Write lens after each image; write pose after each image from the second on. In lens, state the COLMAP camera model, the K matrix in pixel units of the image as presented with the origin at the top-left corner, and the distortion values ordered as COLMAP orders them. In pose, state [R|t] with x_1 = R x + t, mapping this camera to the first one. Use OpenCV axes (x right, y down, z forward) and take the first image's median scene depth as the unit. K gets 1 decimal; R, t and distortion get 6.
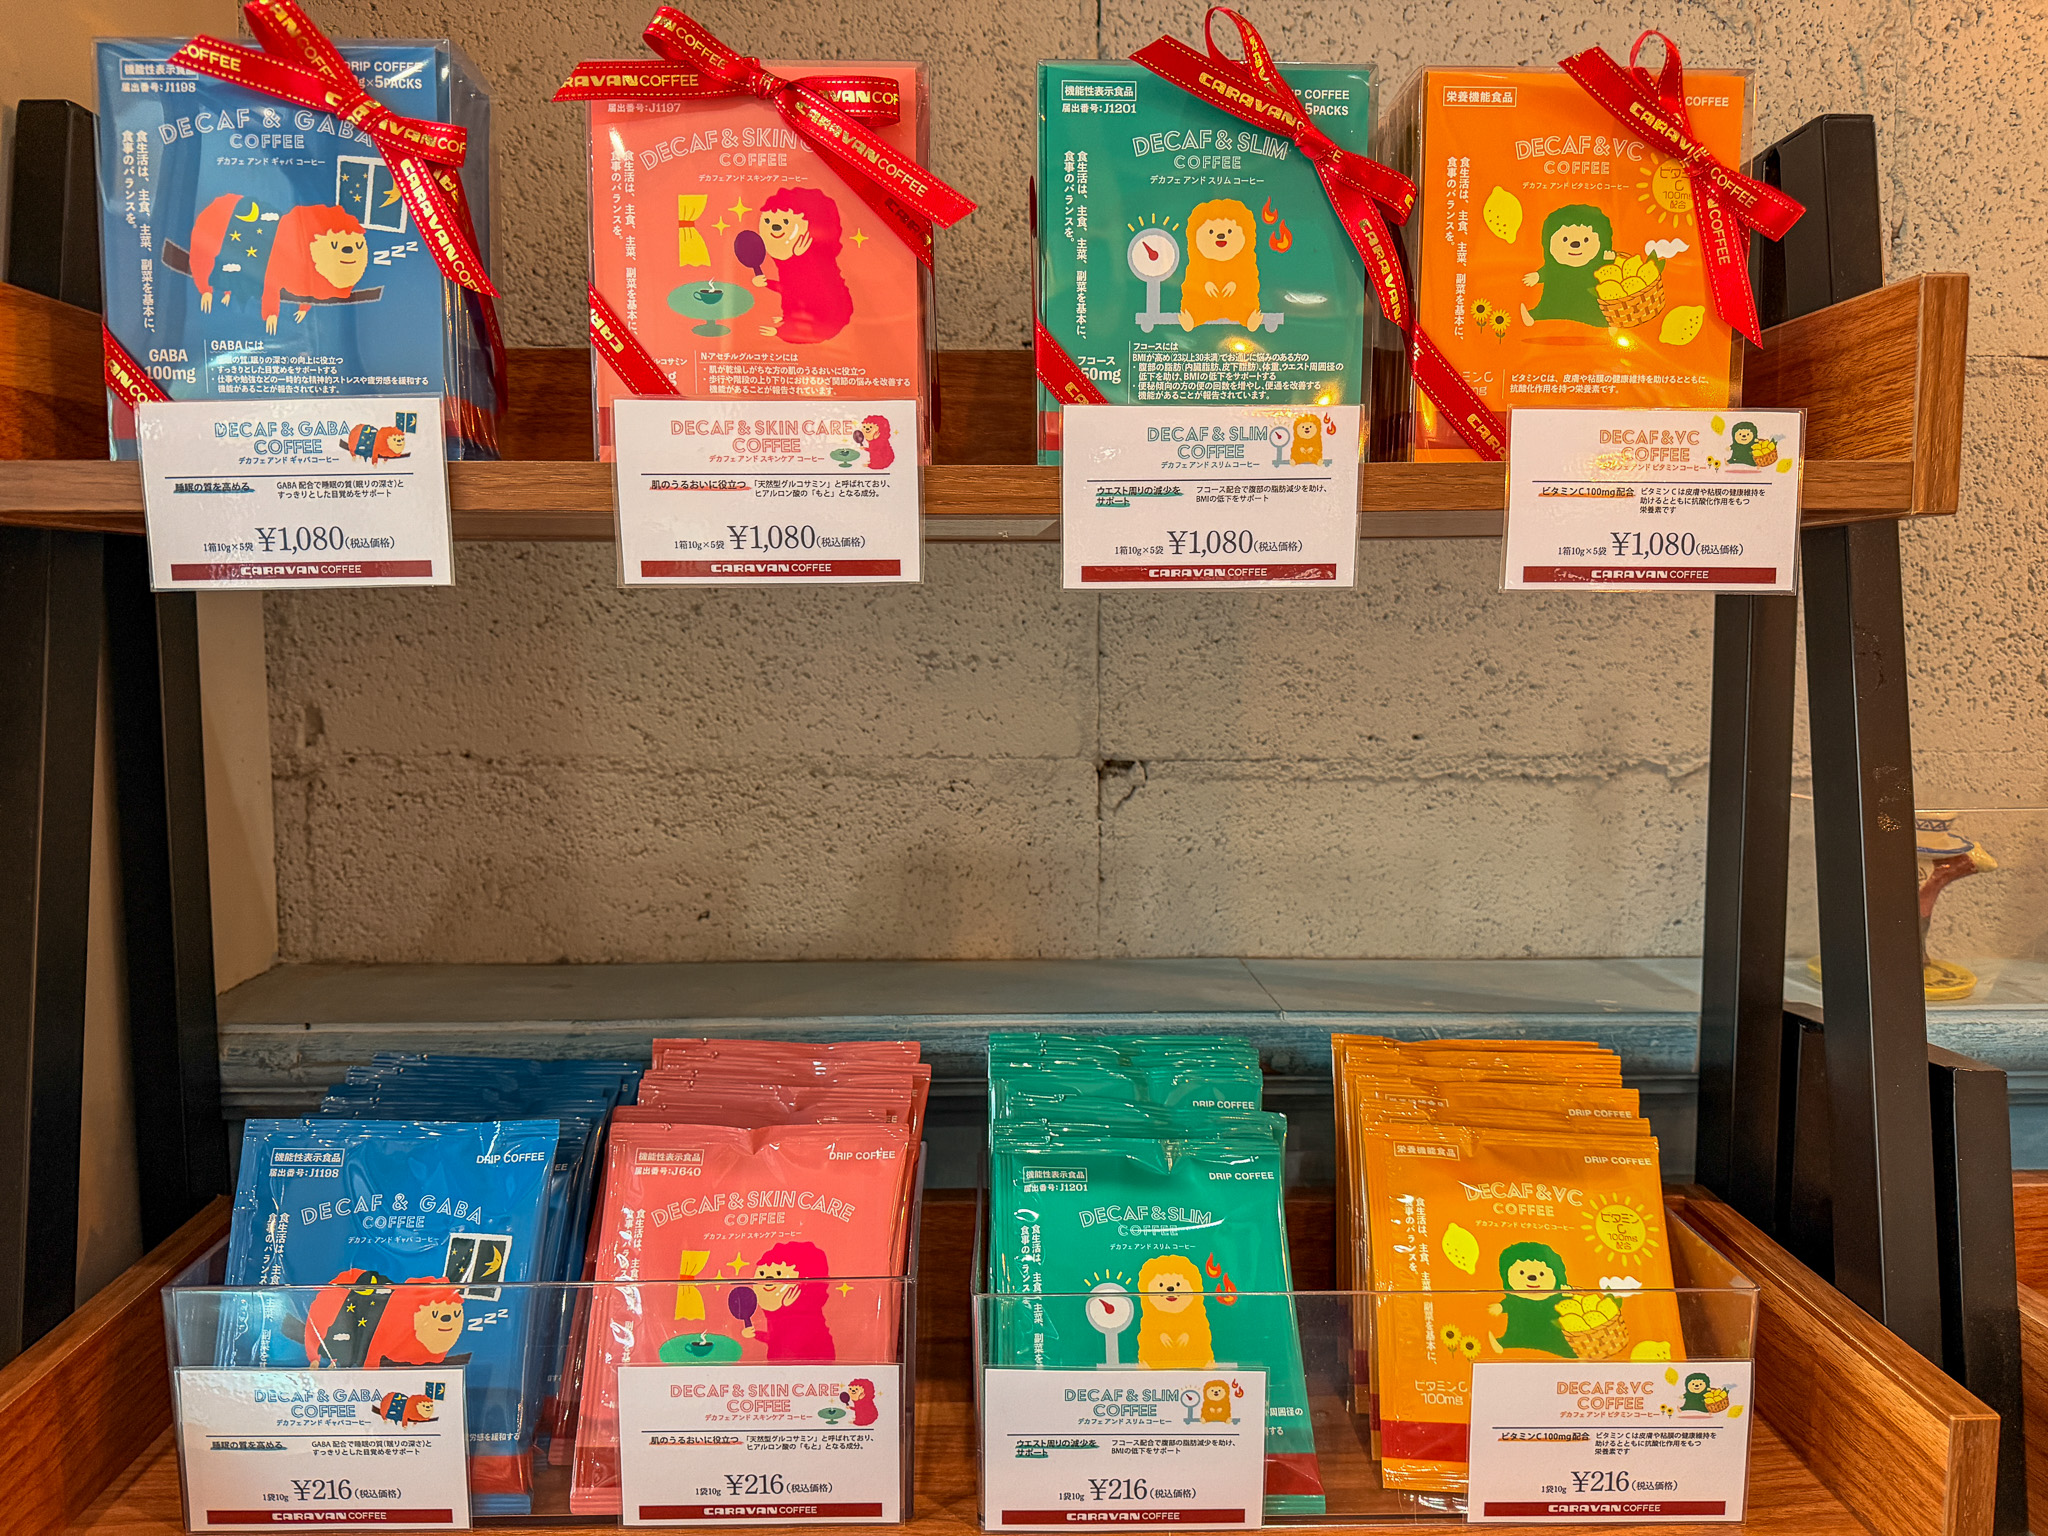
lens RADIAL K [[1465.7, 0, 1019.7], [0, 1465.7, 765.3], [0, 0, 1]] dist [0.003339, -0.018839]
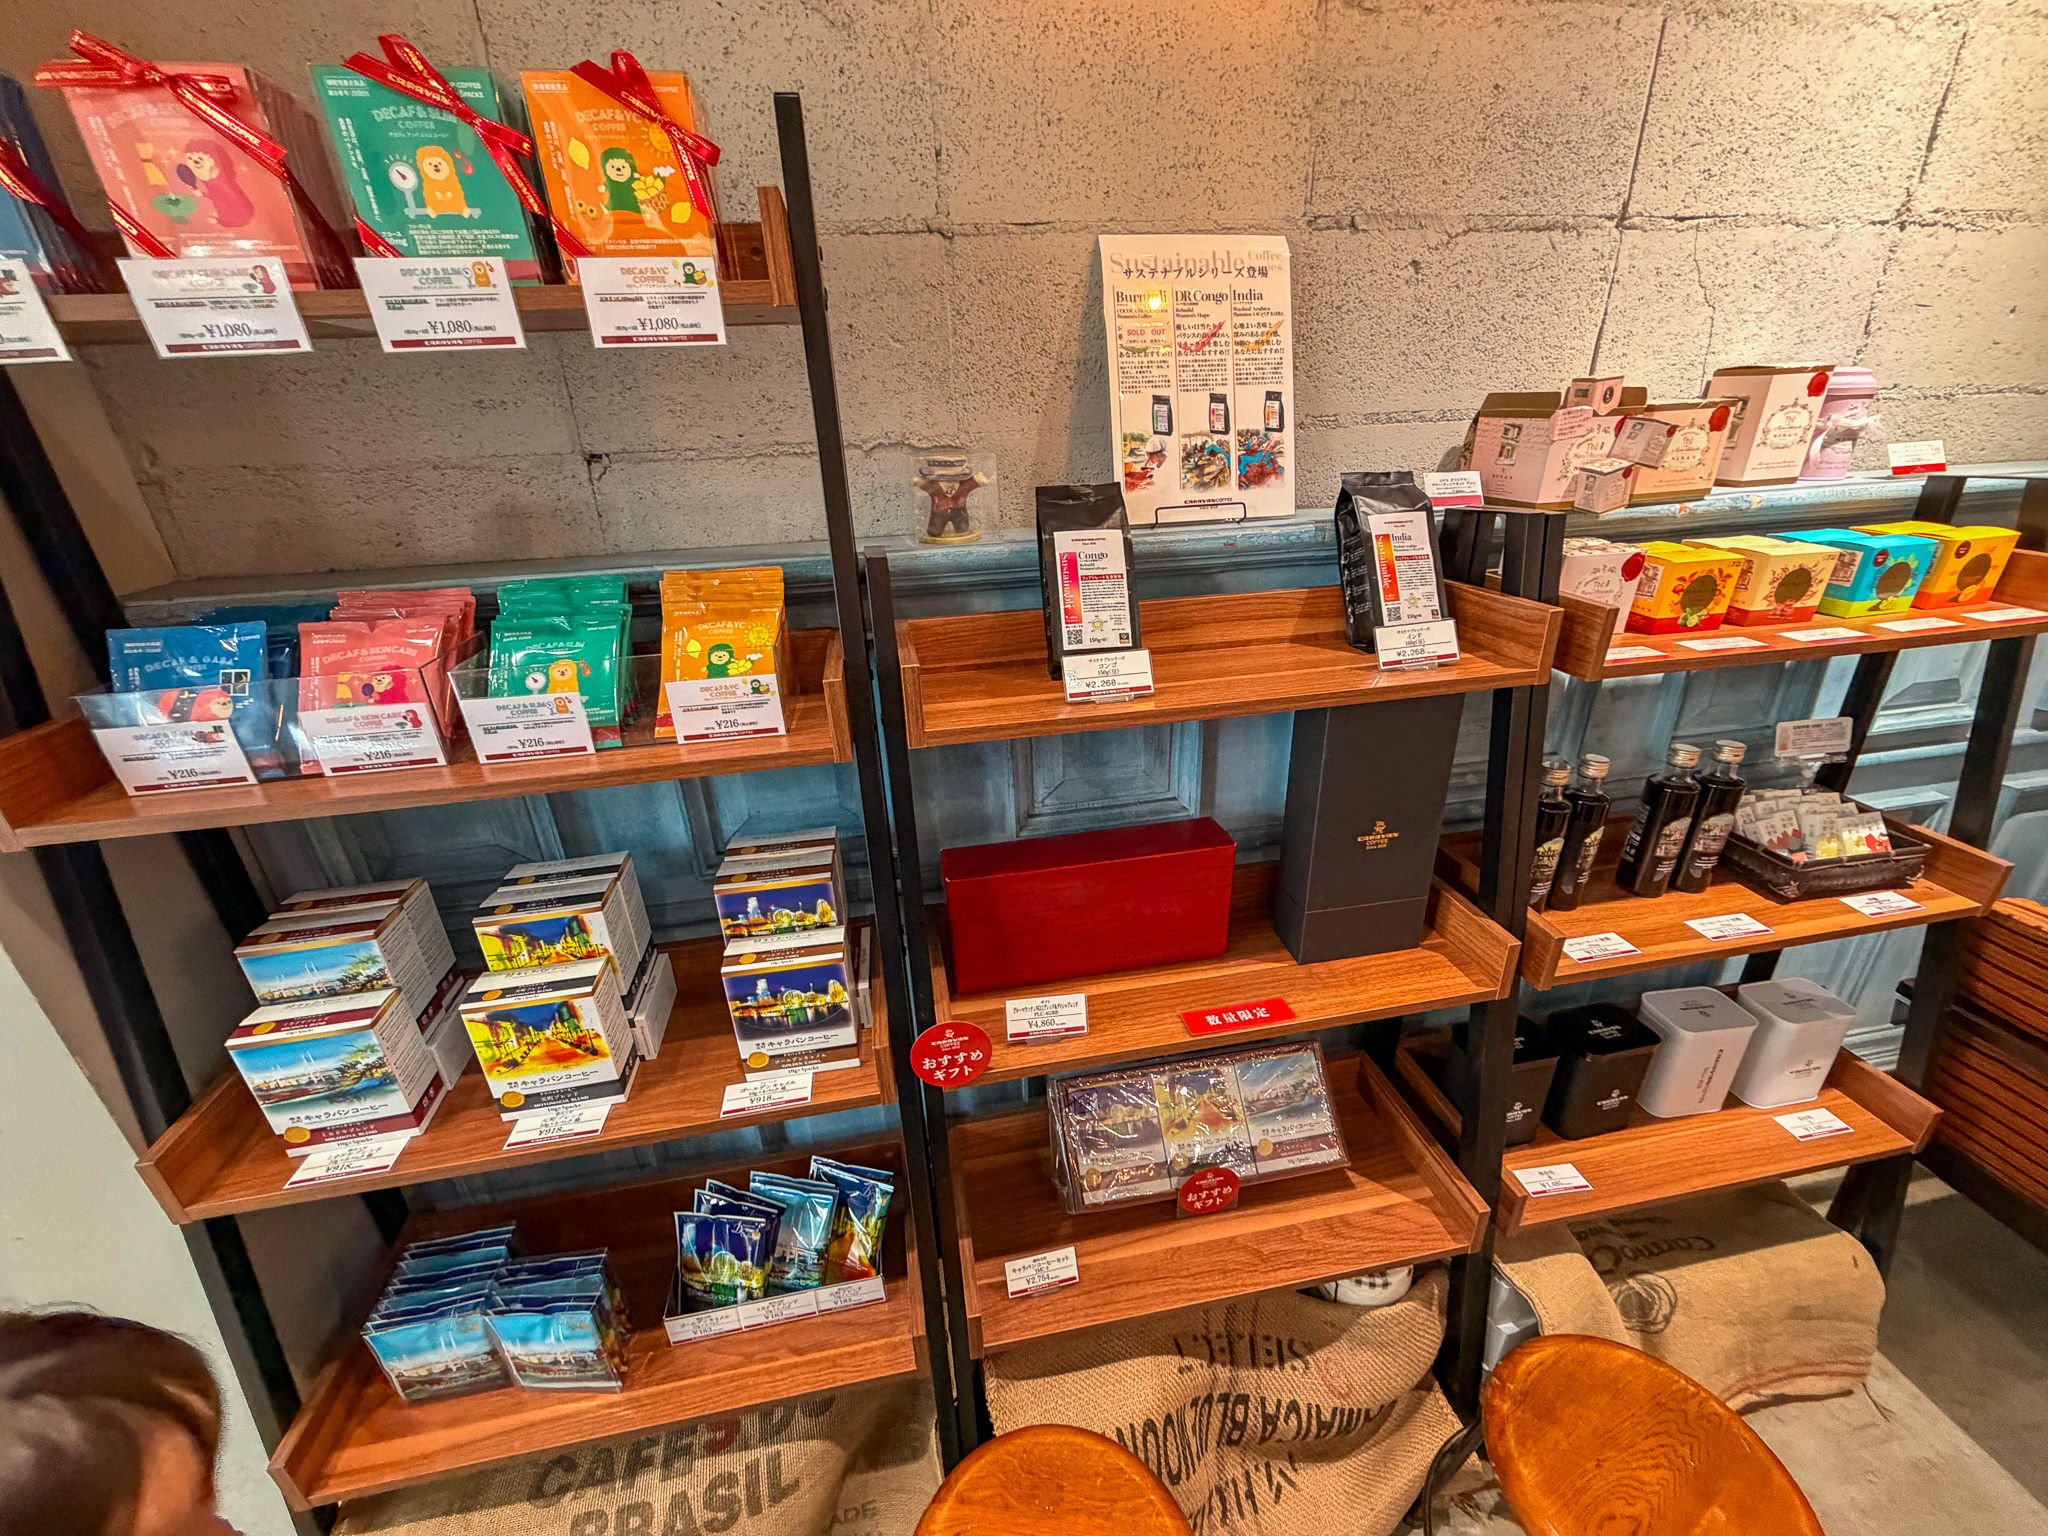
lens RADIAL K [[821.4, 0, 1025.3], [0, 821.4, 772.4], [0, 0, 1]] dist [-0.001854, -0.000030]
pose [[0.986941, -0.096984, 0.128617, 0.728663], [0.051974, 0.947464, 0.315612, 0.134822], [-0.152469, -0.304806, 0.940131, -0.495234]]
